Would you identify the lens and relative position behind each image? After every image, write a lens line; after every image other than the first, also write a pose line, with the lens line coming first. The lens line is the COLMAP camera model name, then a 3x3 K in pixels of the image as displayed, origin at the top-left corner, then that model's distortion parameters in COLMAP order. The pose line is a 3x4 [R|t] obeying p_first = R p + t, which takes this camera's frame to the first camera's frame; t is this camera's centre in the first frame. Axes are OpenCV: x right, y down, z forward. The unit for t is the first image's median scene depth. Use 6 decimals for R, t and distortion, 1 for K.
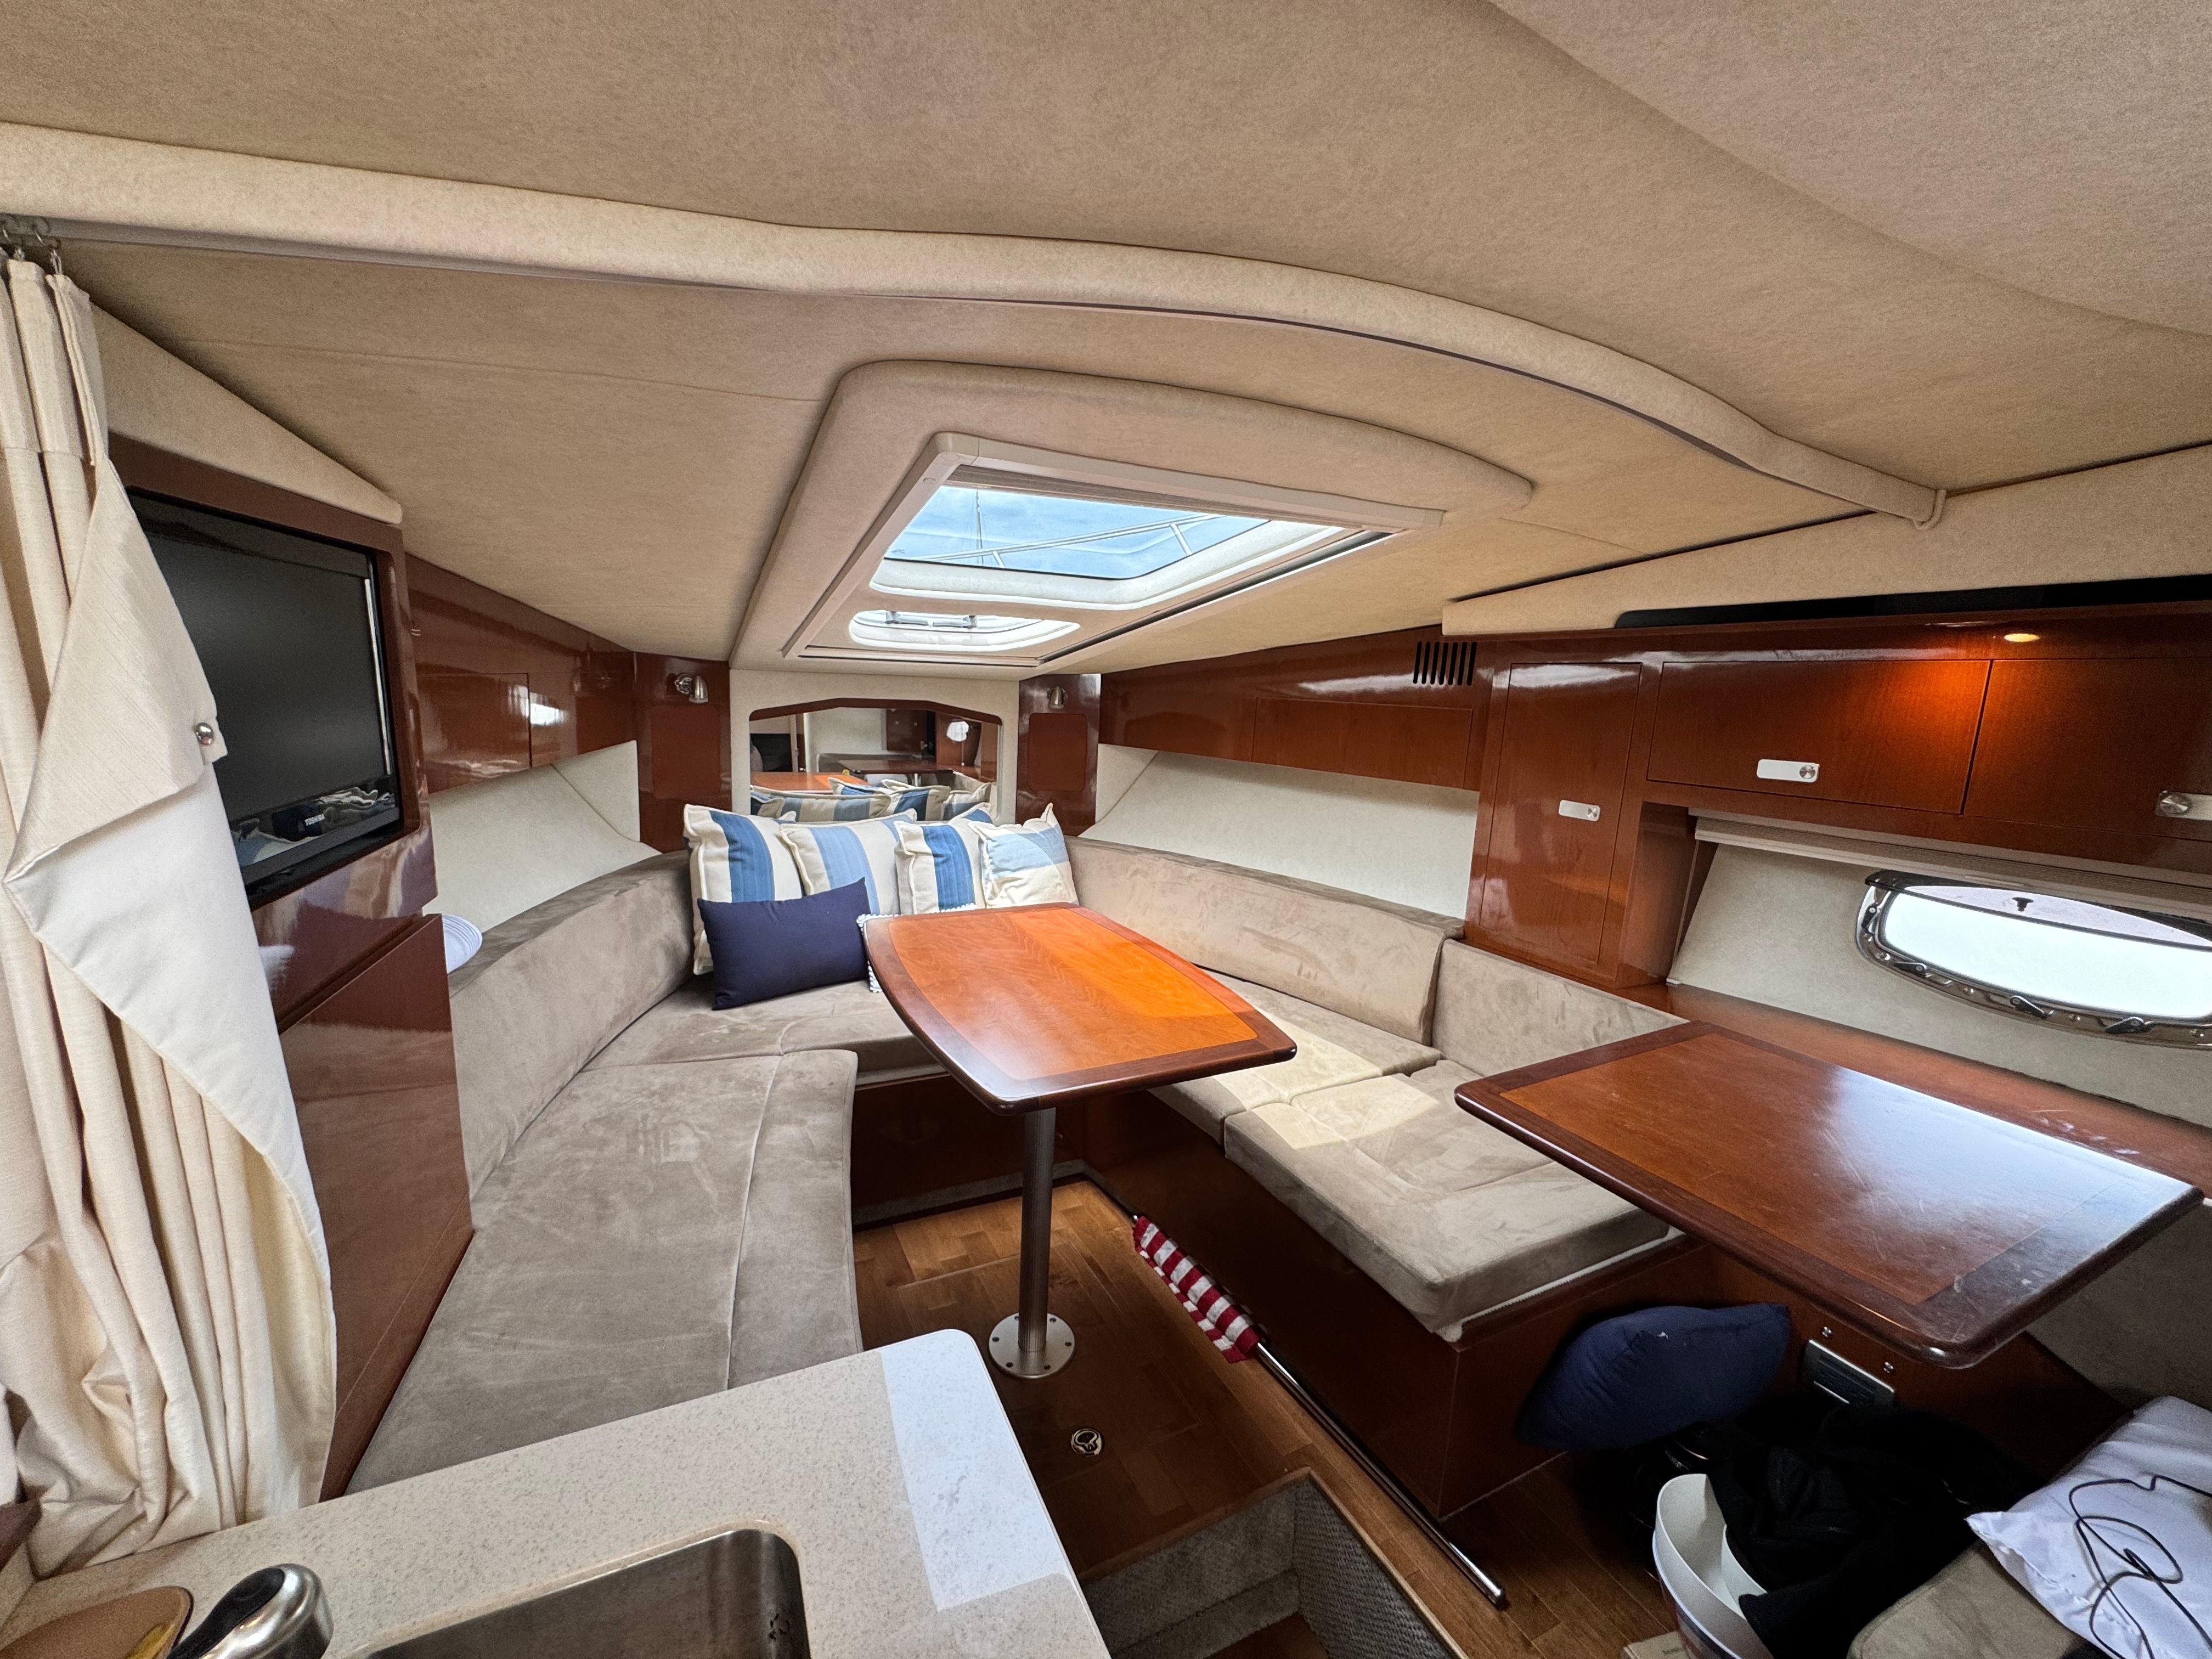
lens RADIAL K [[867.9, 0, 1097.7], [0, 867.9, 837.2], [0, 0, 1]] dist [-0.005144, -0.000091]
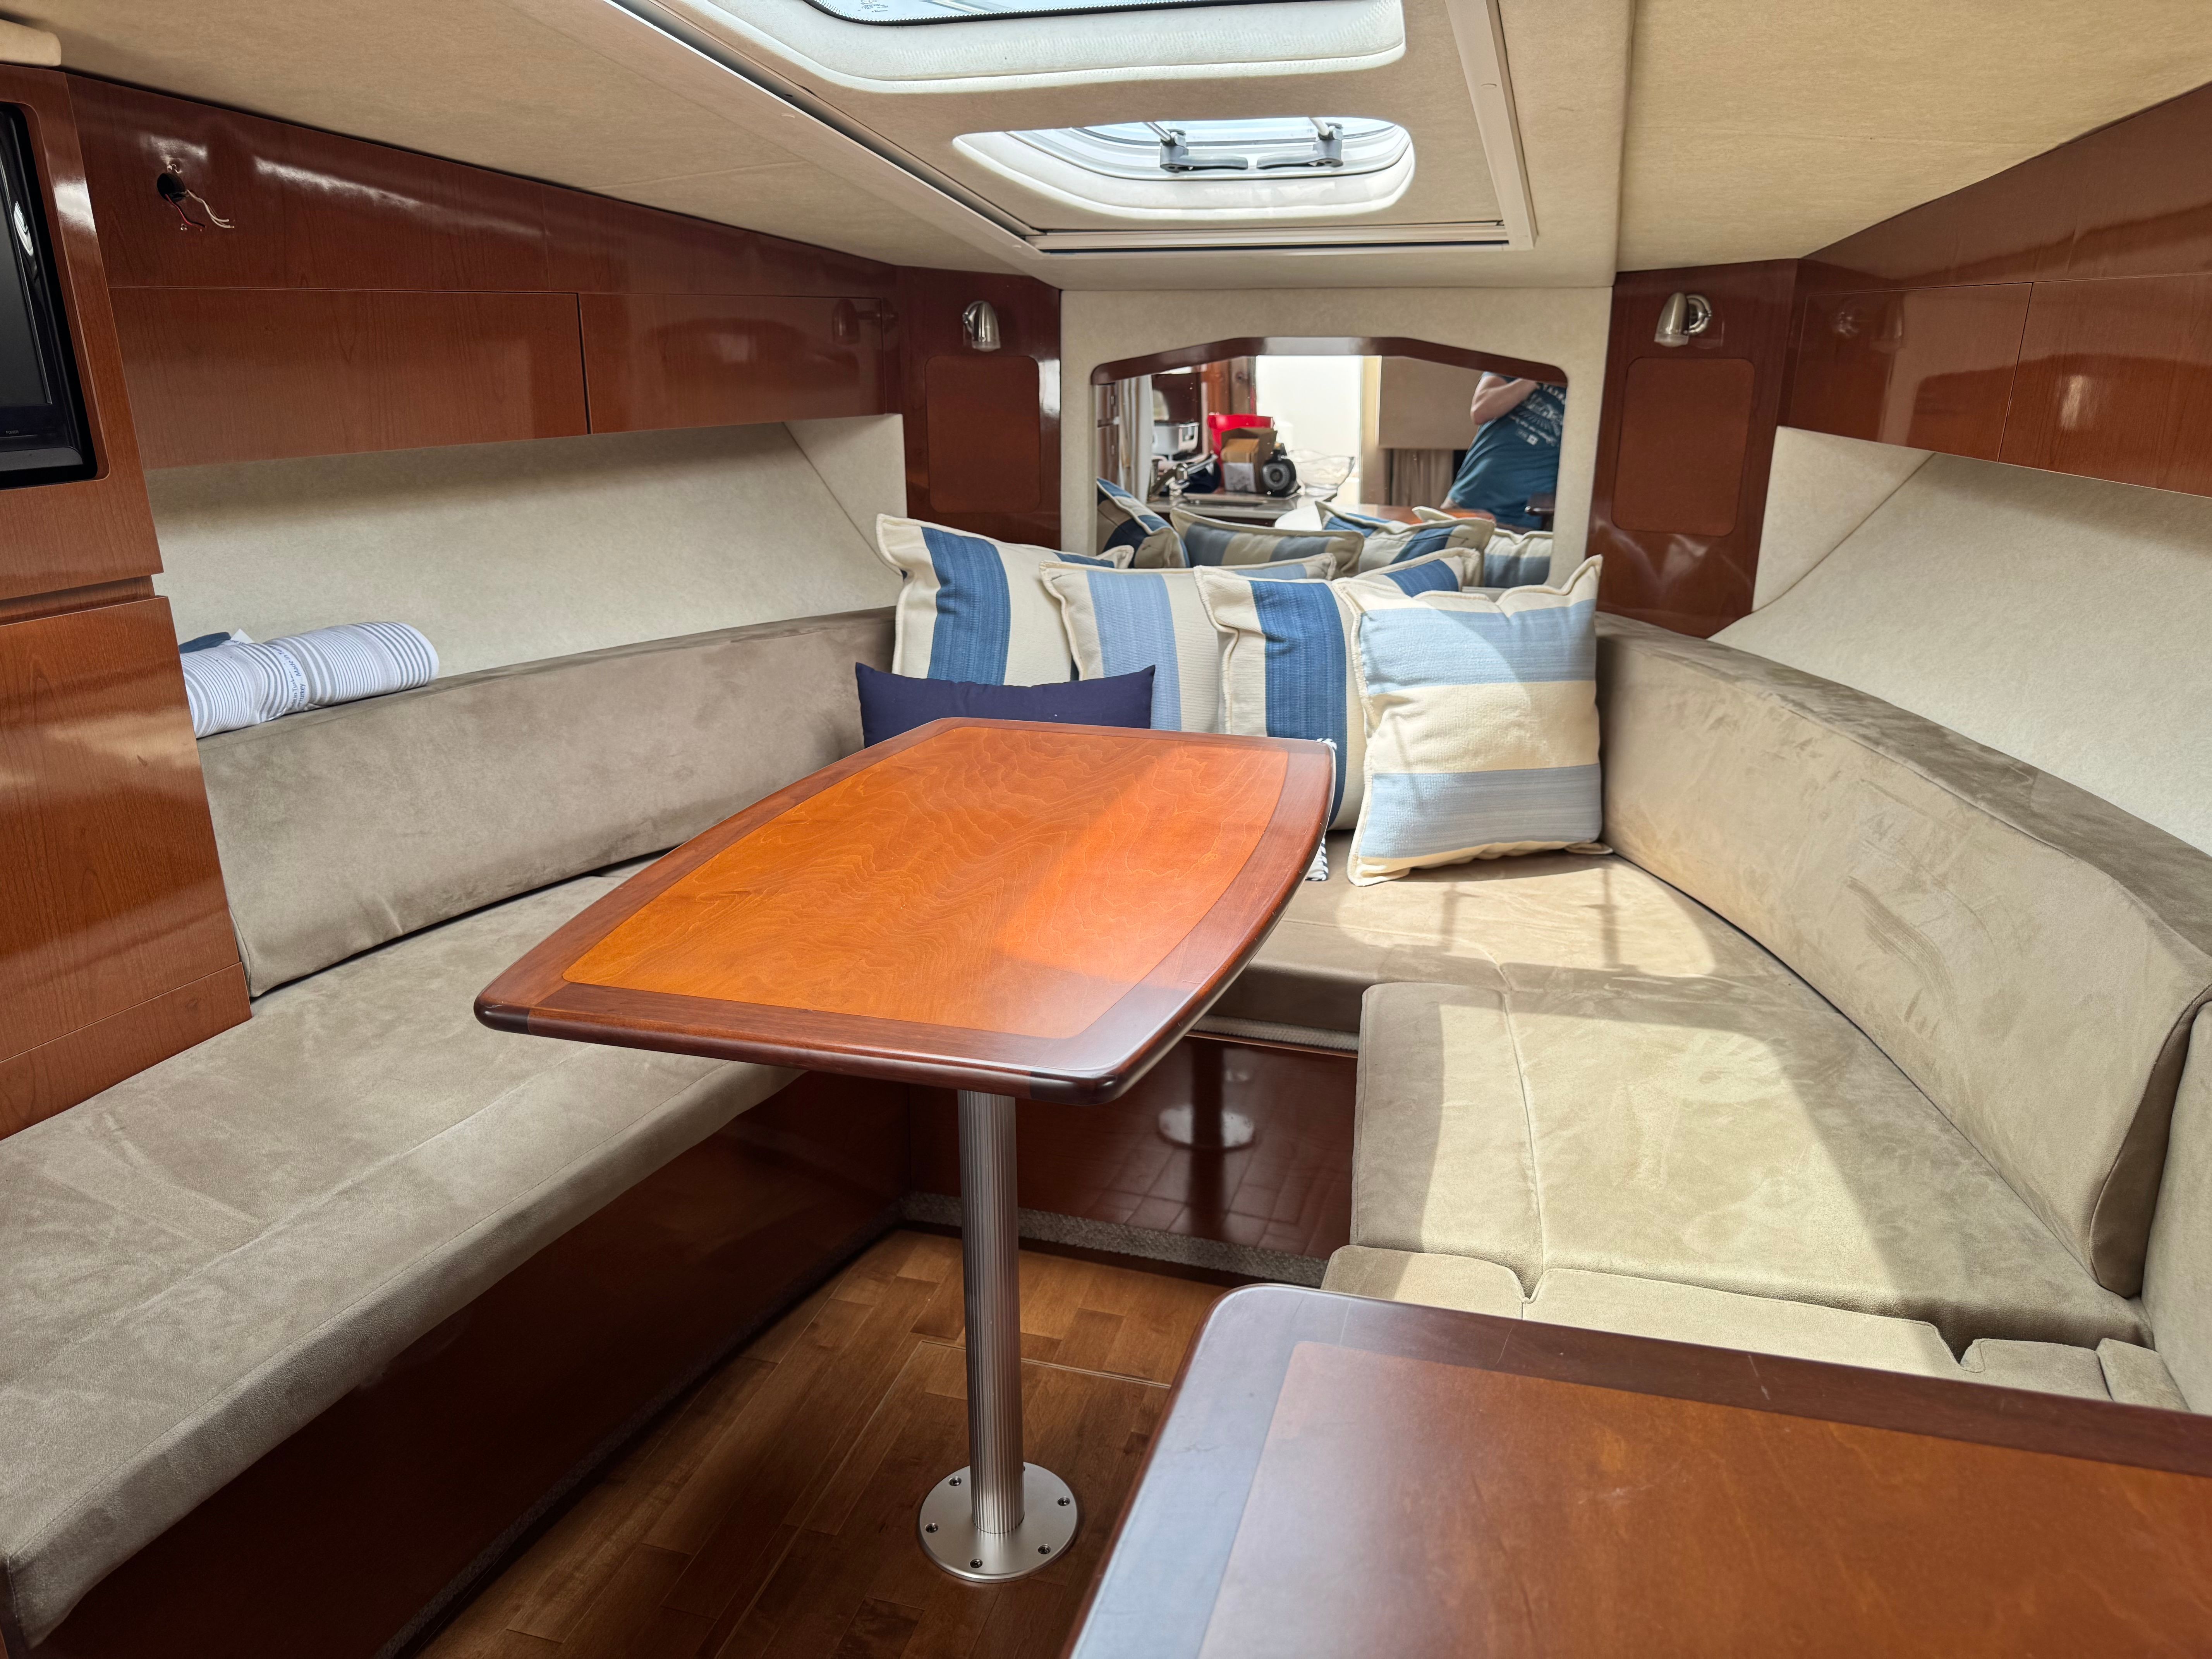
lens RADIAL K [[1510.8, 0, 1126.6], [0, 1510.8, 838.0], [0, 0, 1]] dist [0.158652, -0.316895]
pose [[0.744692, 0.170737, -0.645200, 0.407222], [-0.090088, 0.983592, 0.156304, 0.004858], [0.661300, -0.058273, 0.747854, 0.270387]]
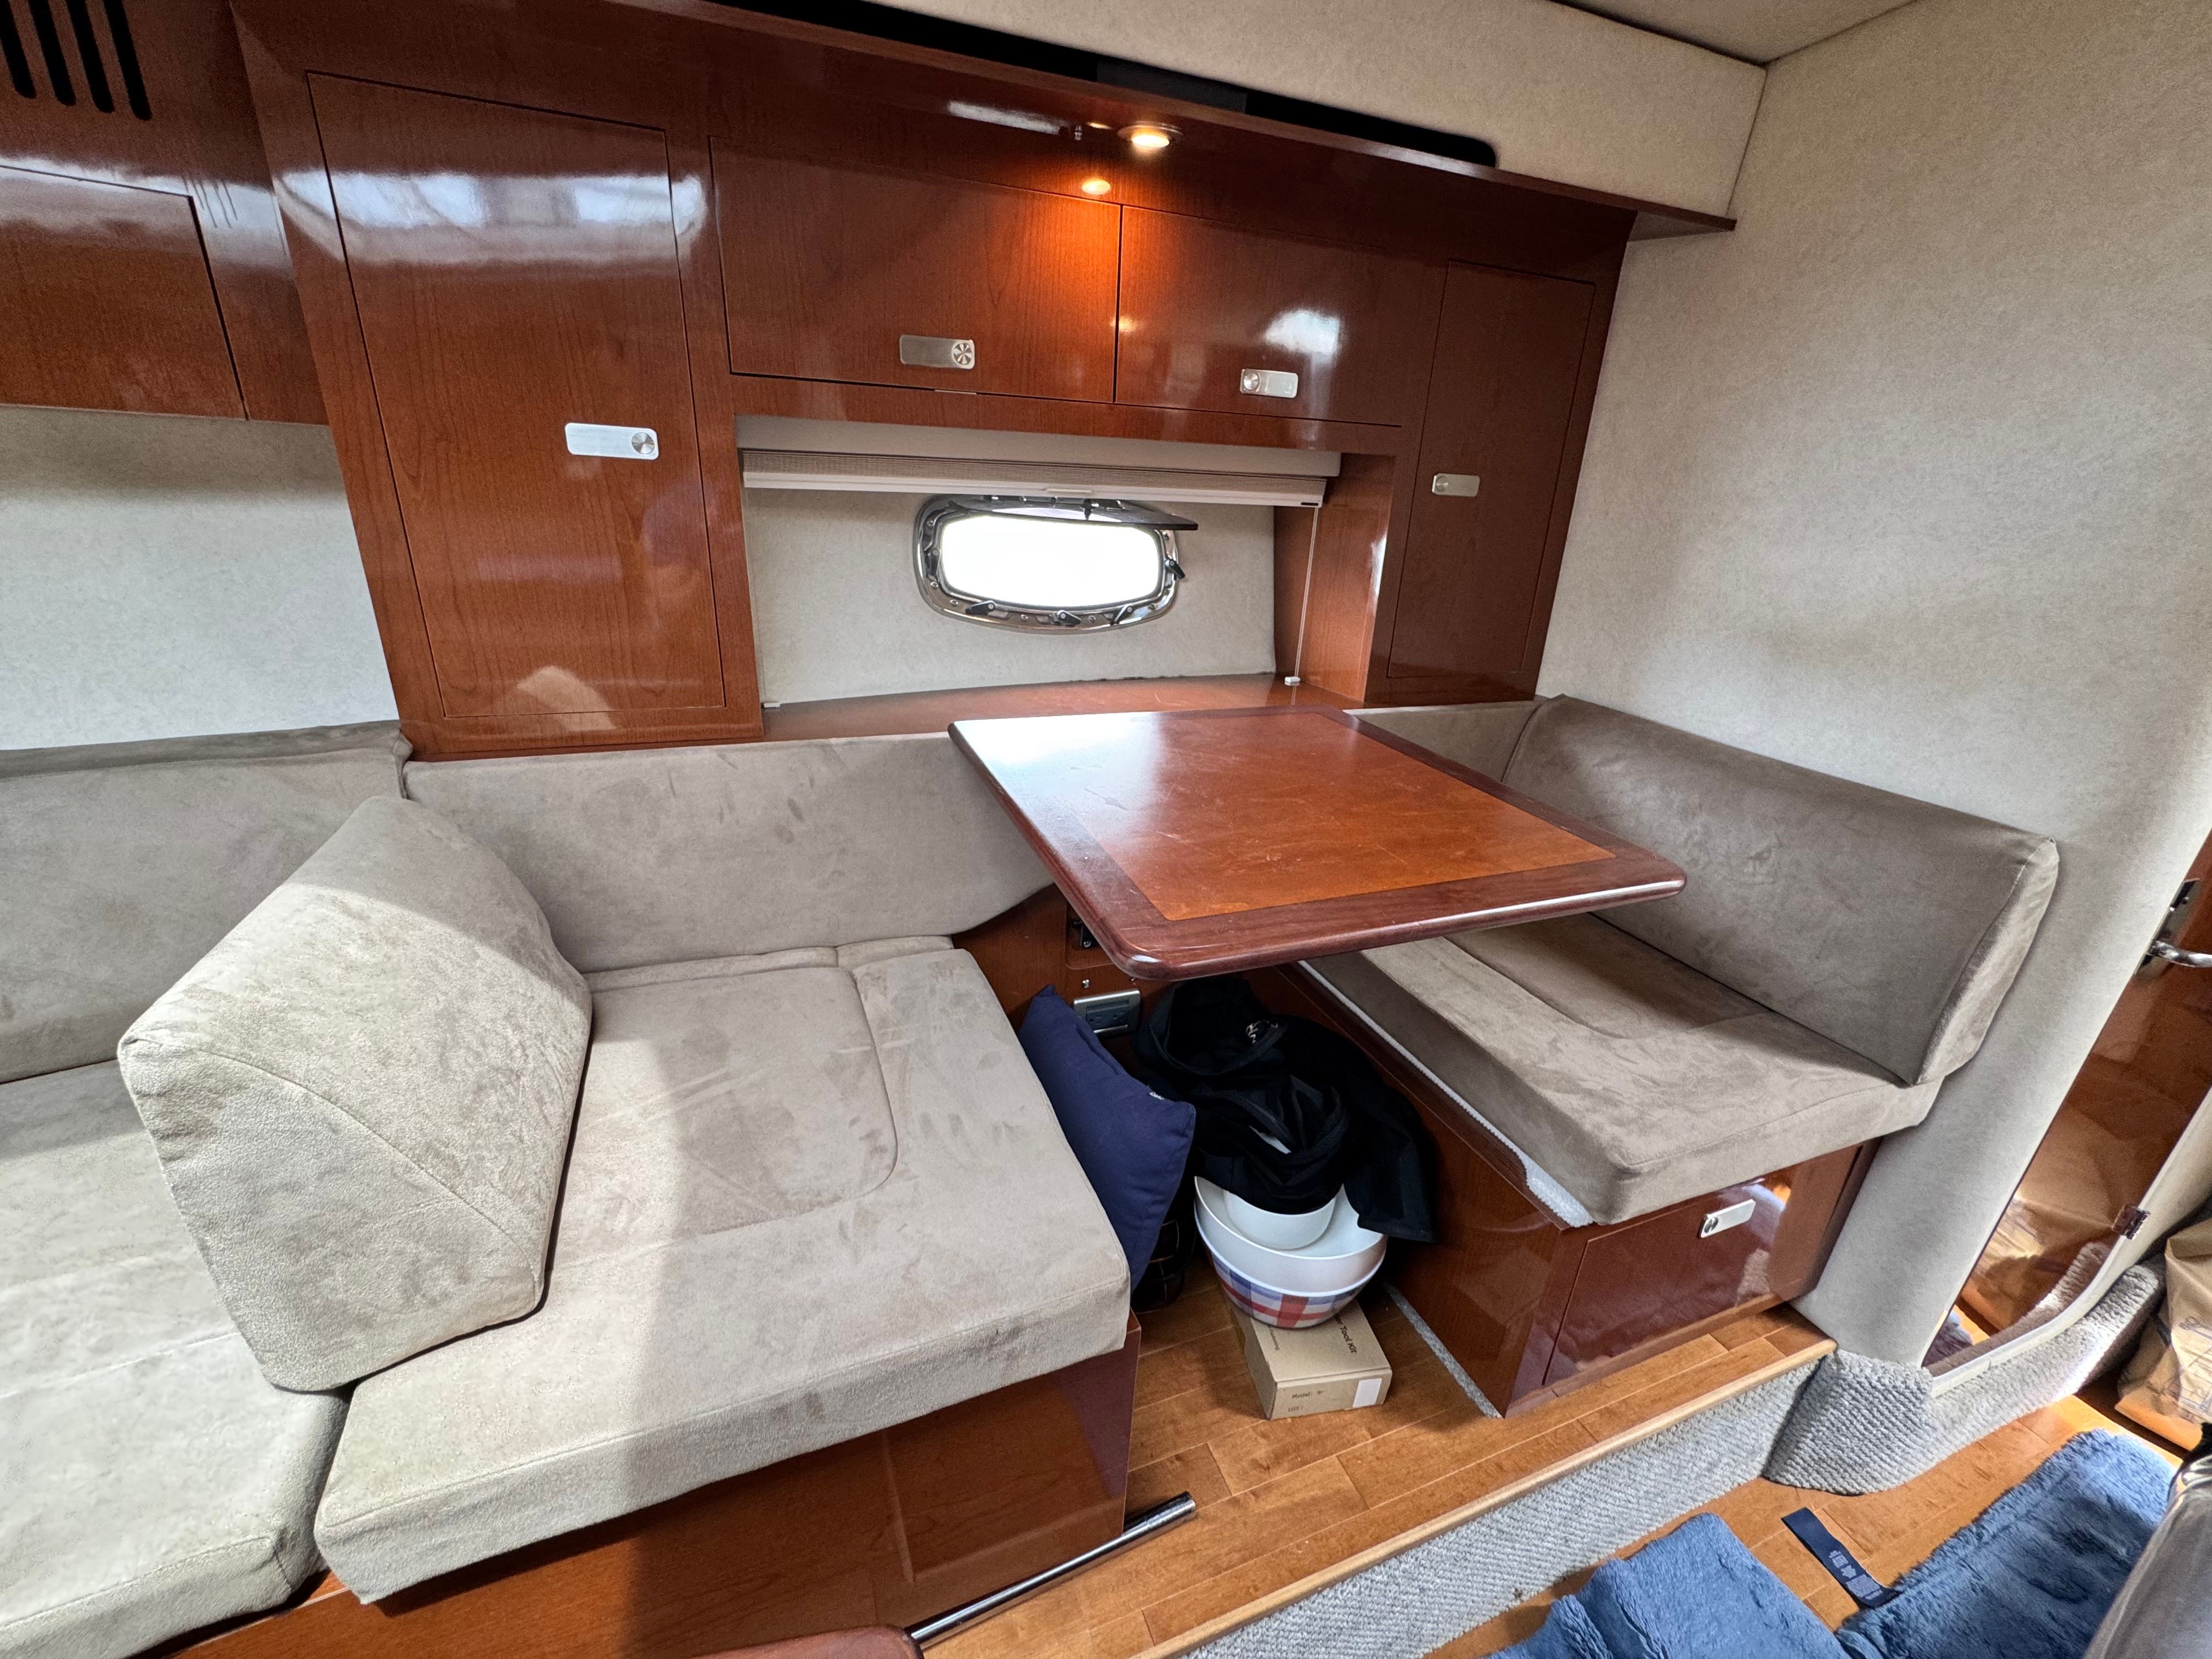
lens RADIAL K [[867.9, 0, 1097.7], [0, 867.9, 837.2], [0, 0, 1]] dist [-0.005144, -0.000091]
pose [[0.085342, -0.400813, 0.912177, -0.004482], [0.133303, 0.911879, 0.388210, 0.019223], [-0.987394, 0.088465, 0.131251, 0.510674]]
